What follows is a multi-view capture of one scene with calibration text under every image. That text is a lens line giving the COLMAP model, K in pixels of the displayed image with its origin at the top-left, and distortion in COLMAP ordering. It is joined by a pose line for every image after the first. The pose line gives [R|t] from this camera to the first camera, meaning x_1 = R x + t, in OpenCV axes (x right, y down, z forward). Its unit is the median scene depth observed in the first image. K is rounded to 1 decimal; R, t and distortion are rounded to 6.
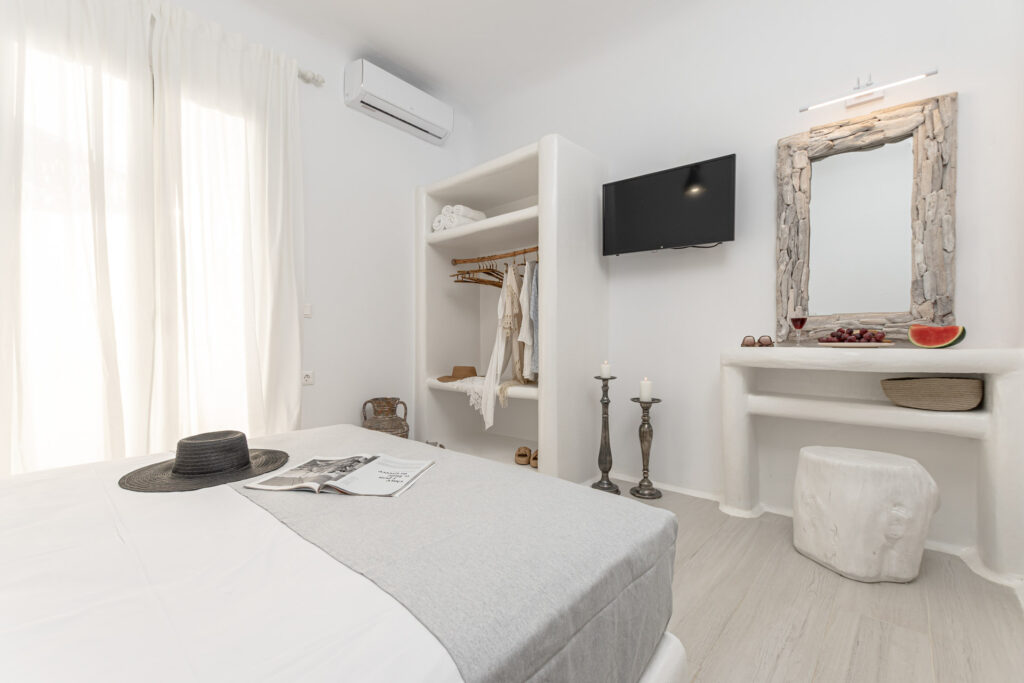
lens RADIAL K [[442.3, 0, 512.0], [0, 442.3, 341.5], [0, 0, 1]] dist [-0.002555, -0.000774]
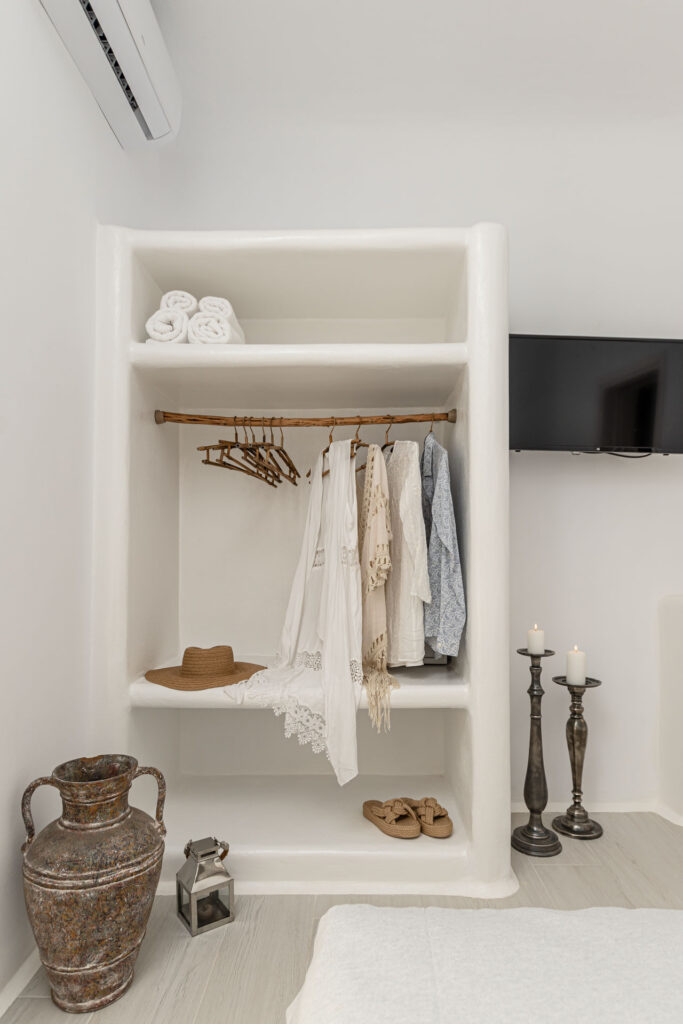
lens RADIAL K [[600.1, 0, 352.0], [0, 600.1, 537.2], [0, 0, 1]] dist [0.000170, -0.001514]
pose [[0.750265, 0.023803, 0.660708, -0.521656], [-0.002072, 0.999431, -0.033653, -0.047255], [-0.661134, 0.023880, 0.749888, 0.547912]]
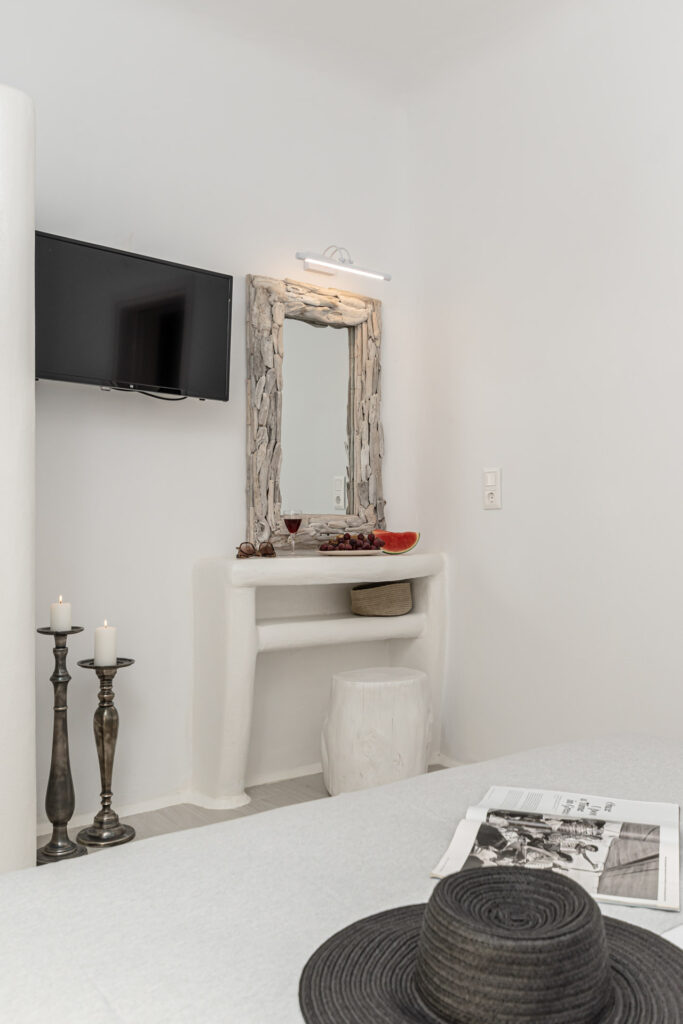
lens RADIAL K [[859.4, 0, 337.9], [0, 859.4, 521.3], [0, 0, 1]] dist [-0.012044, 0.001882]
pose [[0.184206, 0.009656, 0.982840, -0.669392], [0.008599, 0.999898, -0.011435, -0.025390], [-0.982850, 0.010558, 0.184104, 0.520886]]
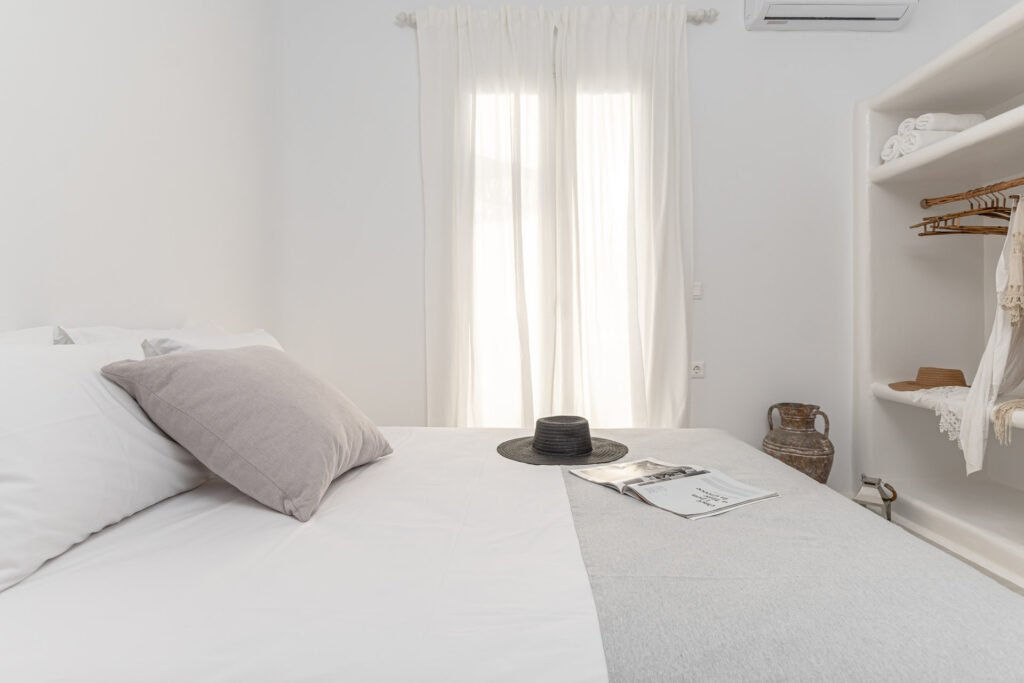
lens RADIAL K [[556.9, 0, 486.8], [0, 556.9, 321.1], [0, 0, 1]] dist [0.000644, -0.009572]
pose [[0.625066, 0.001222, -0.780571, 0.132137], [-0.002392, 0.999997, -0.000350, -0.011139], [0.780568, 0.002086, 0.625067, 0.011425]]
